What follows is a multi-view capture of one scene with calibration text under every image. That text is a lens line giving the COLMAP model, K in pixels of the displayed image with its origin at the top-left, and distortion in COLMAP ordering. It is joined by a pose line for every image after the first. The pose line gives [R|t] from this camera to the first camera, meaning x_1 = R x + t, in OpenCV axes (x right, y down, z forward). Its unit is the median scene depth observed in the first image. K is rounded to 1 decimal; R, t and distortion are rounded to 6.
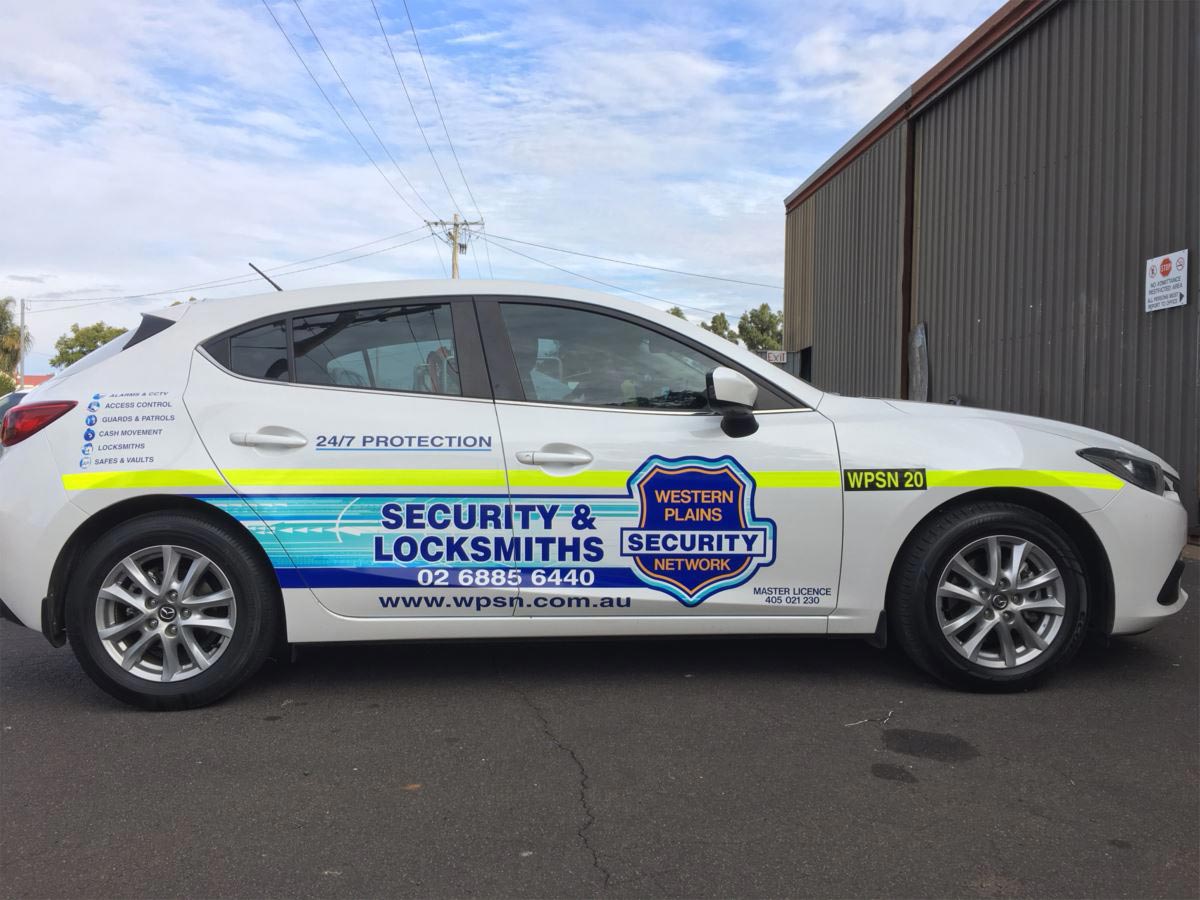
lens RADIAL K [[1022.1, 0, 602.8], [0, 1022.1, 445.2], [0, 0, 1]] dist [0.066913, -0.047587]
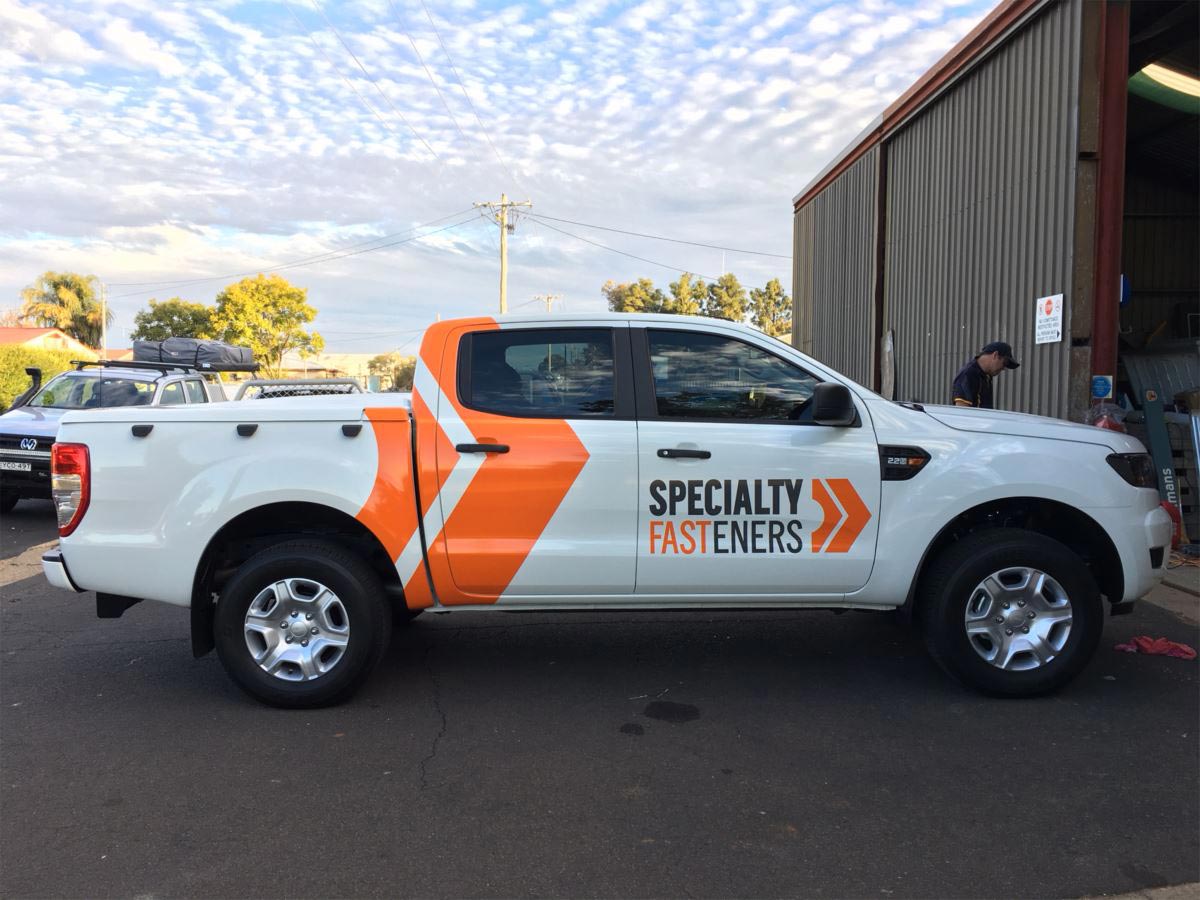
lens RADIAL K [[1022.1, 0, 600.0], [0, 1022.1, 450.3], [0, 0, 1]] dist [0.066913, -0.047587]
pose [[0.997802, -0.003948, -0.066154, 0.111780], [0.006797, 0.999056, 0.042905, -0.062182], [0.065922, -0.043260, 0.996887, -0.193709]]
